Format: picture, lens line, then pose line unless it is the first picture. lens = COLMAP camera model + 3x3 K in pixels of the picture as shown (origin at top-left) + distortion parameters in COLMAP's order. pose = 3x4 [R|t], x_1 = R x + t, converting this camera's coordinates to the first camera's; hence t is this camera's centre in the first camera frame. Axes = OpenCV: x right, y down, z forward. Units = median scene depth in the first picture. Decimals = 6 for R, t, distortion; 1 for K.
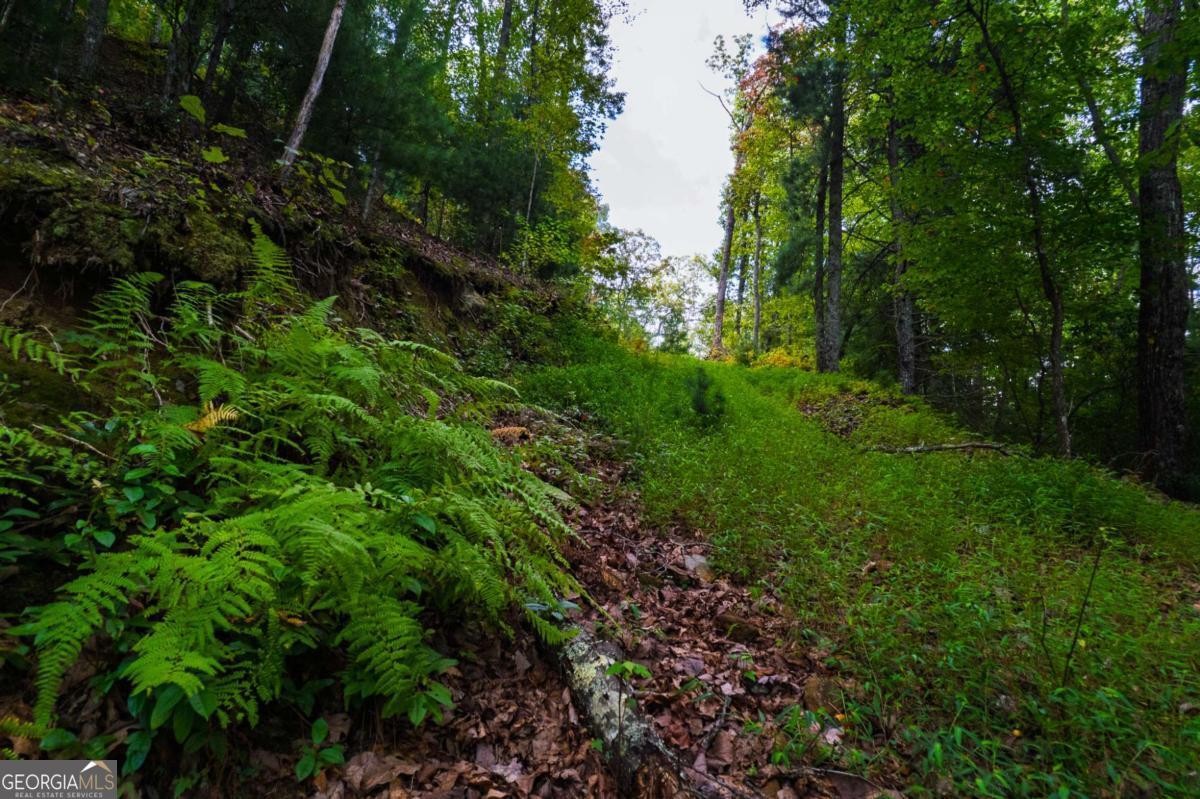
lens RADIAL K [[768.4, 0, 602.6], [0, 768.4, 393.9], [0, 0, 1]] dist [-0.081621, 0.077929]
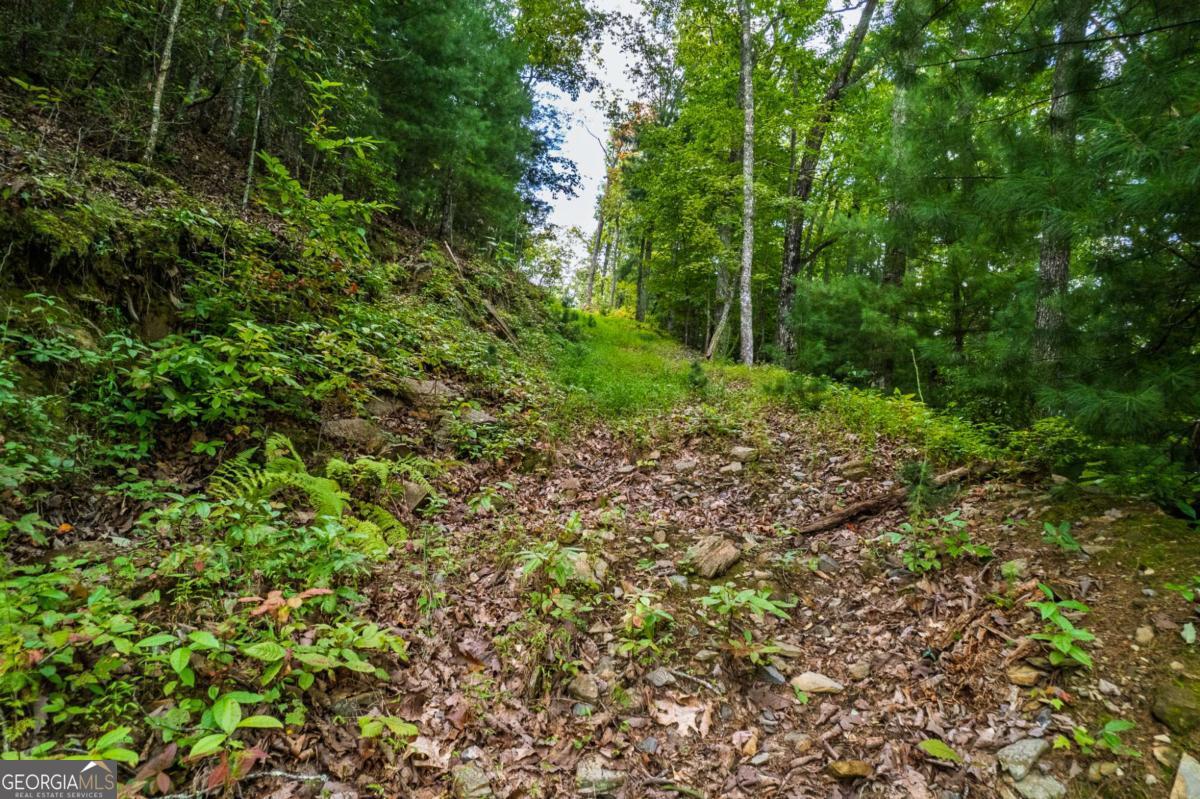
lens RADIAL K [[768.4, 0, 602.6], [0, 768.4, 393.9], [0, 0, 1]] dist [-0.081621, 0.077929]
pose [[0.982805, 0.042992, 0.179571, -0.077765], [-0.055199, 0.996452, 0.063541, 0.018685], [-0.176202, -0.072360, 0.981691, -0.456171]]
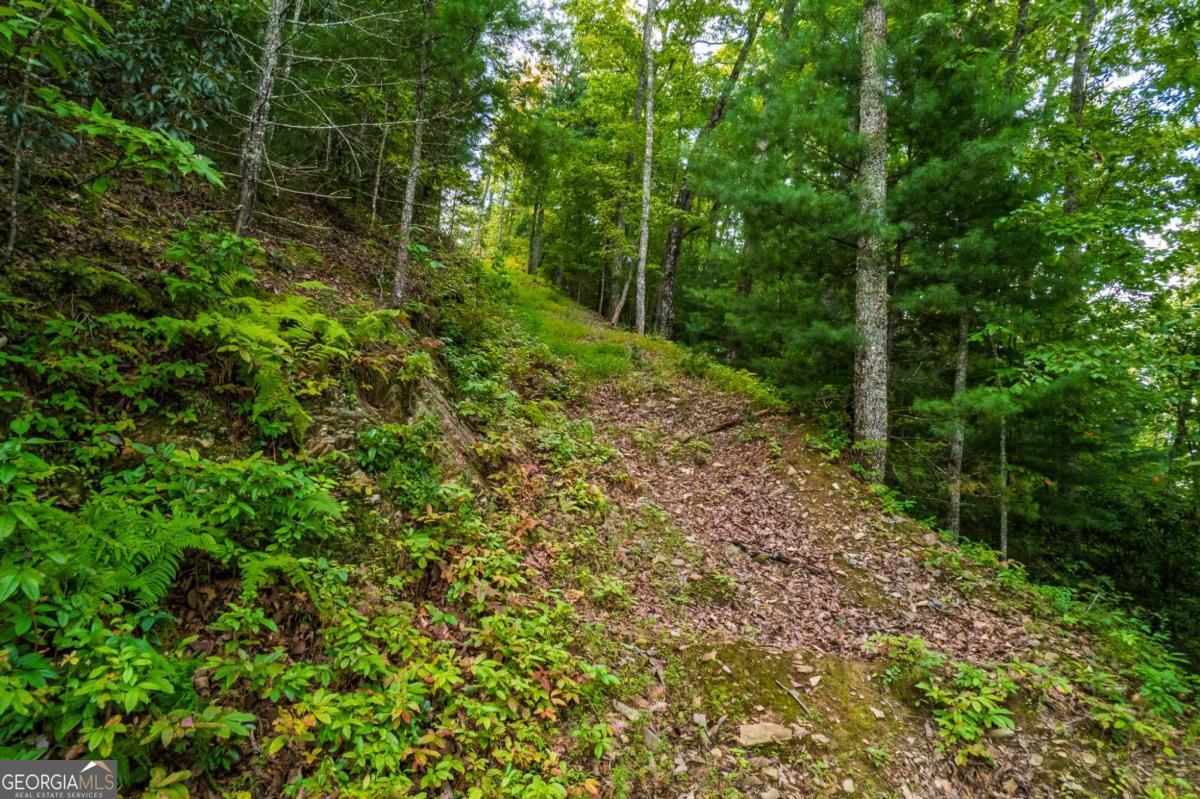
lens RADIAL K [[768.4, 0, 602.6], [0, 768.4, 393.9], [0, 0, 1]] dist [-0.081621, 0.077929]
pose [[0.928989, 0.052574, 0.366355, -0.152925], [-0.108748, 0.984940, 0.134416, -0.000413], [-0.353771, -0.164711, 0.920715, -0.575675]]
